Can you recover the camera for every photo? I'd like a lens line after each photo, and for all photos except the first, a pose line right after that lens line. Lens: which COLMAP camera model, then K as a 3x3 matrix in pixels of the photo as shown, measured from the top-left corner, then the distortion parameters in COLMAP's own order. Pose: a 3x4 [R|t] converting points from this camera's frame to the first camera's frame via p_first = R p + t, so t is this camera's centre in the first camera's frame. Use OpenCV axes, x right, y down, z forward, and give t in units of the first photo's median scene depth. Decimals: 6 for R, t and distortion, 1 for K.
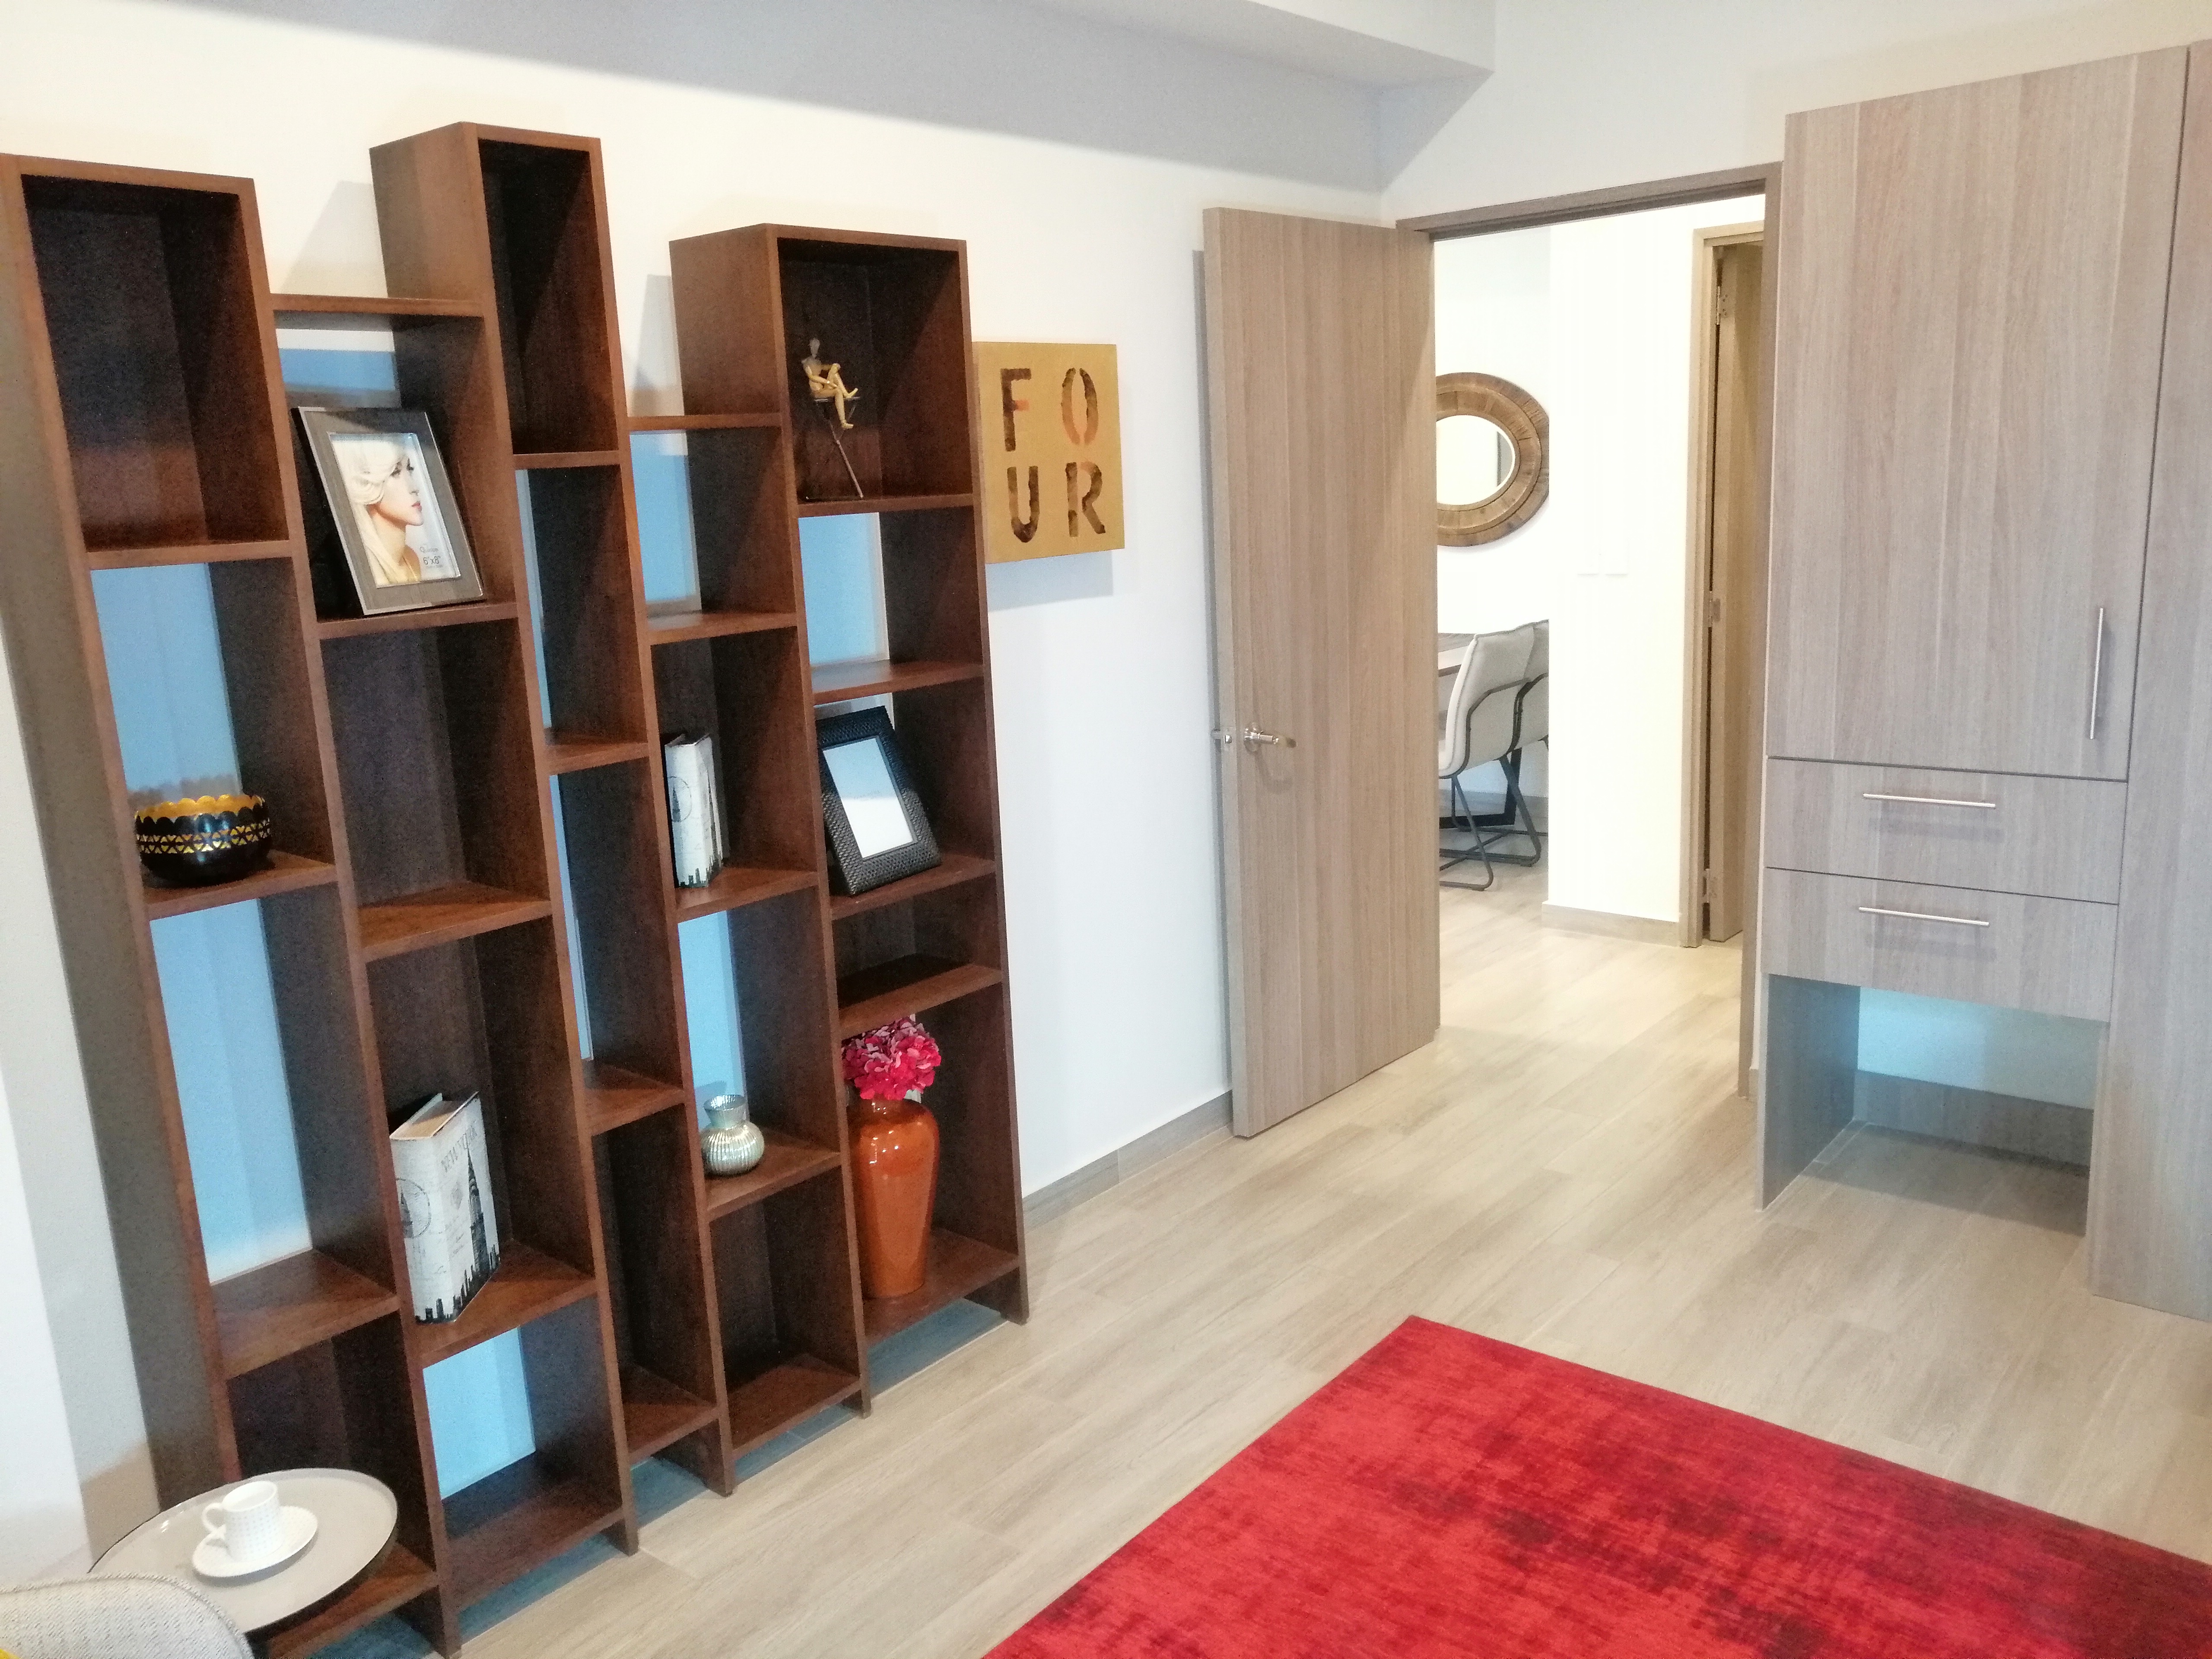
lens RADIAL K [[1737.6, 0, 1106.0], [0, 1737.6, 829.5], [0, 0, 1]] dist [0.009912, 0.000899]
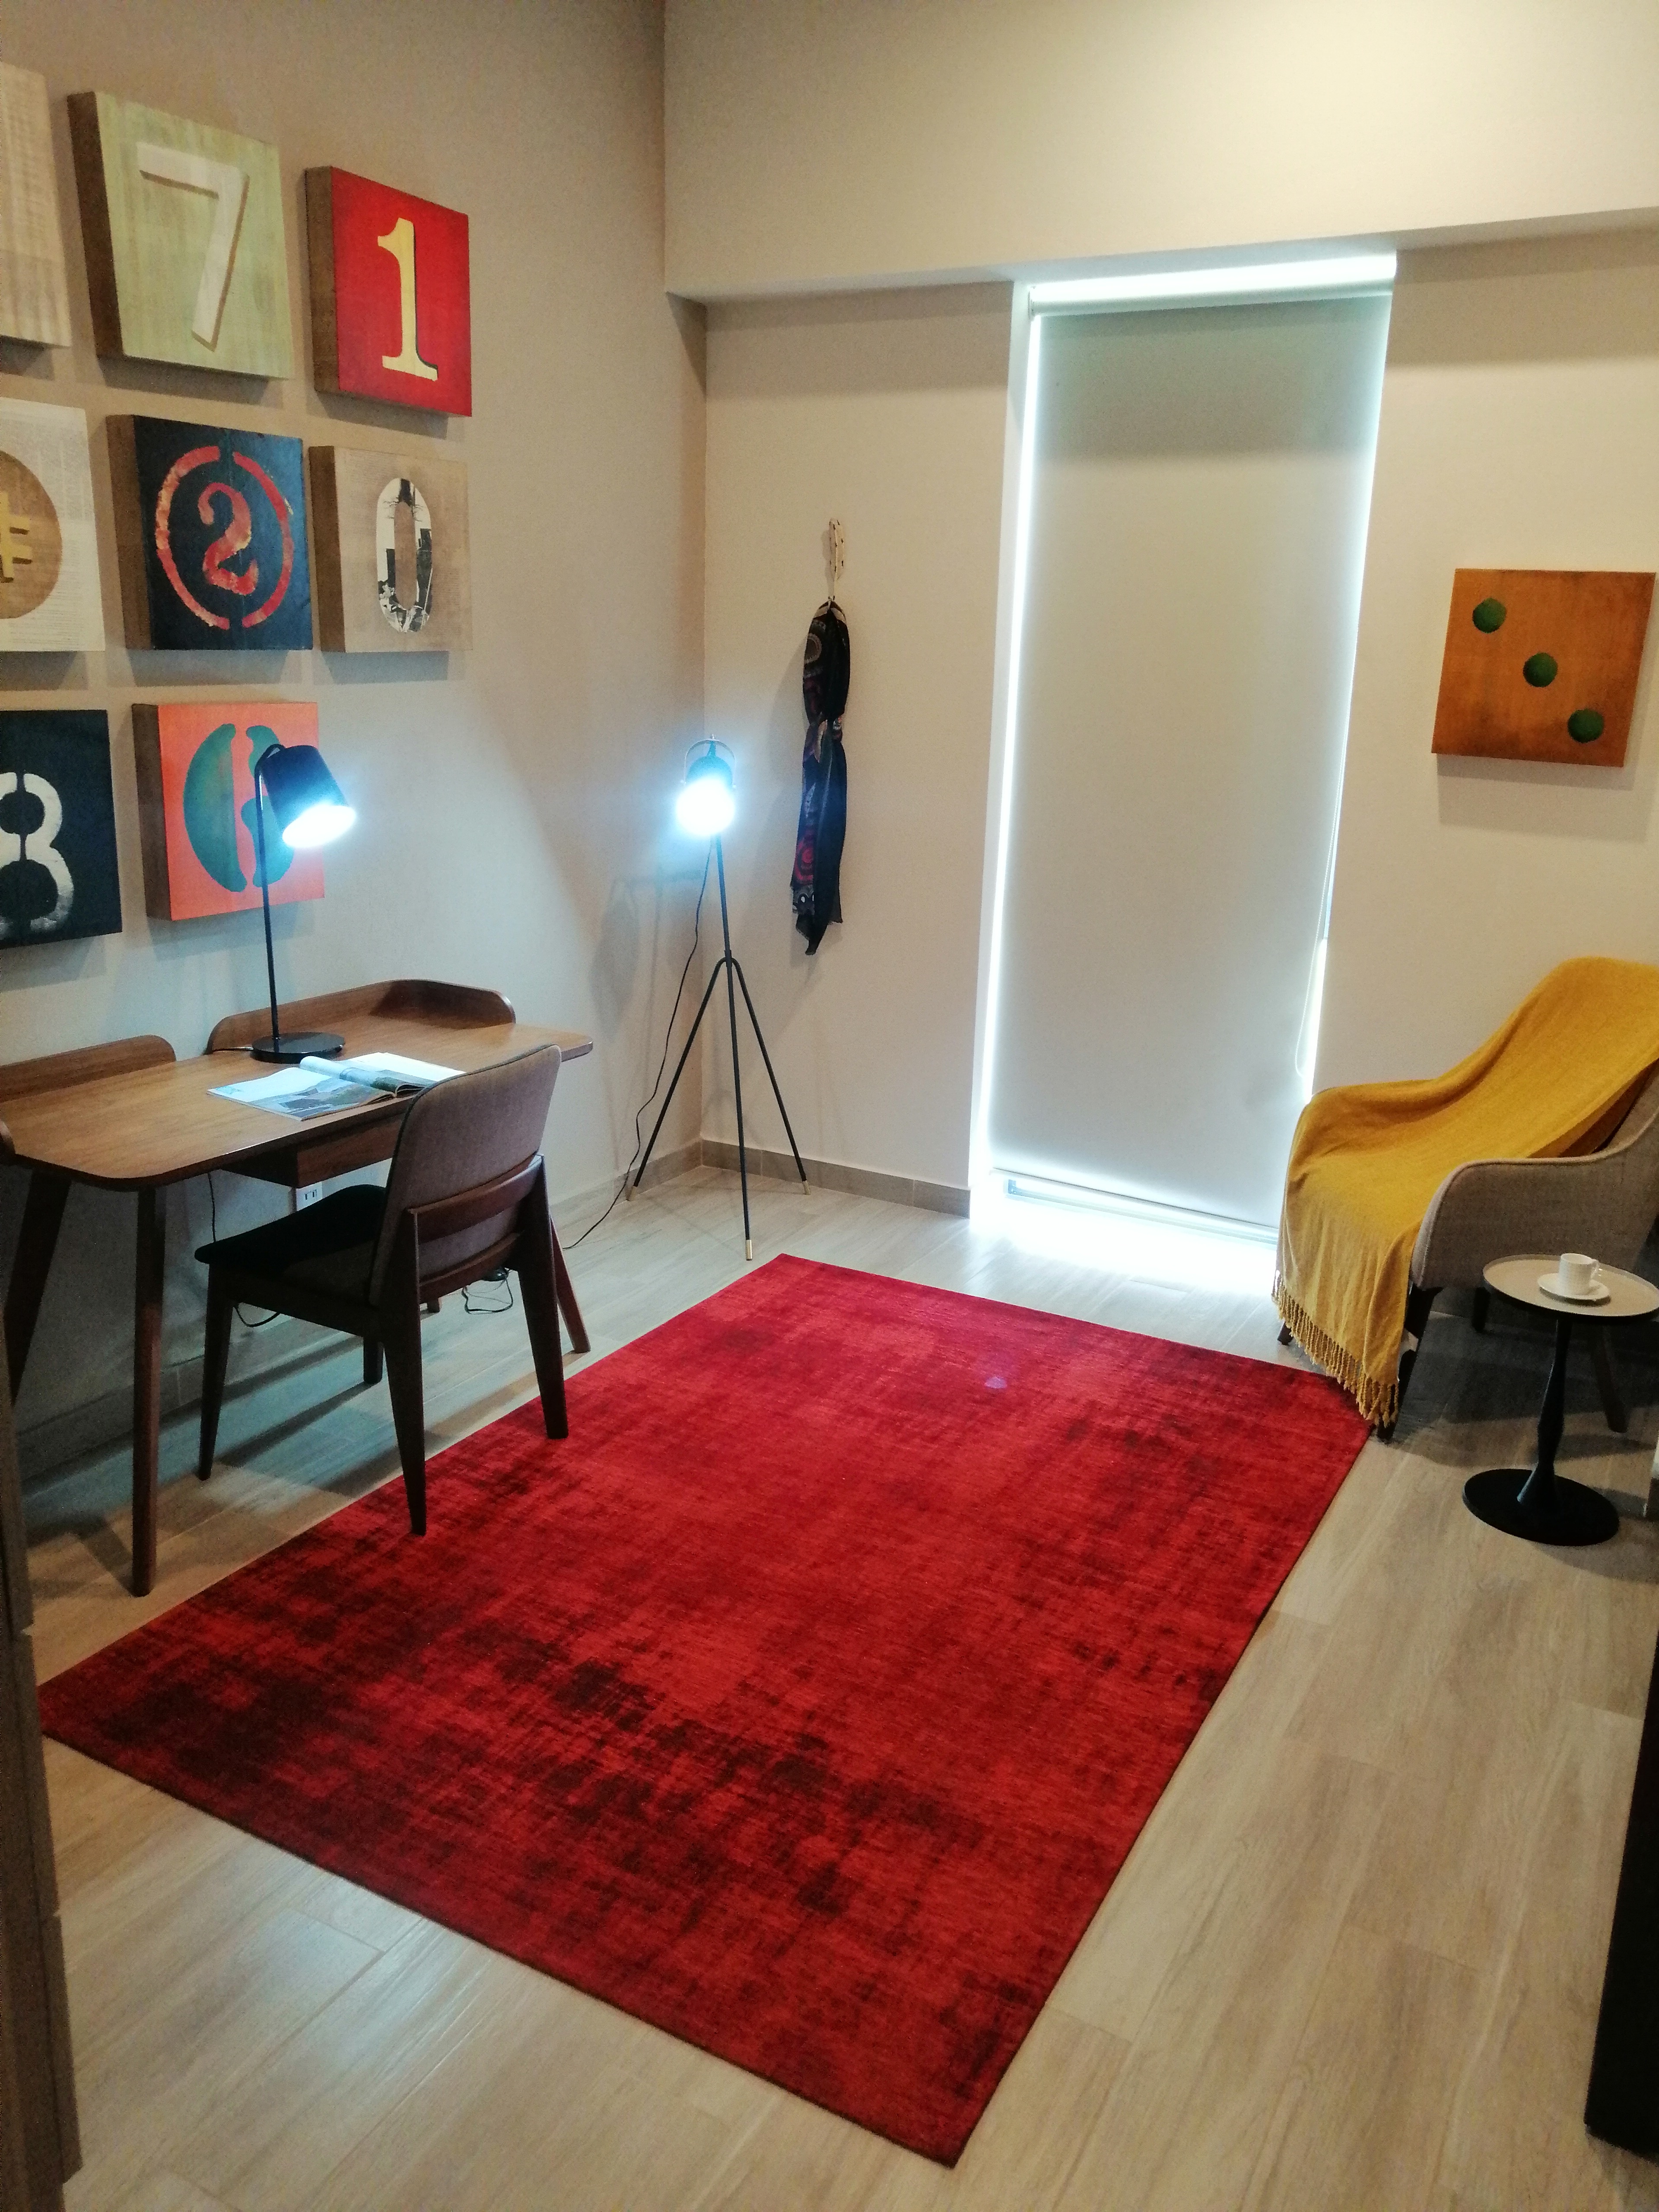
lens RADIAL K [[1737.6, 0, 829.5], [0, 1737.6, 1106.0], [0, 0, 1]] dist [0.009912, 0.000899]
pose [[-0.981267, 0.079226, -0.175609, 0.365742], [-0.010148, 0.889007, 0.457781, -0.376594], [0.192386, 0.450988, -0.871549, 1.681251]]
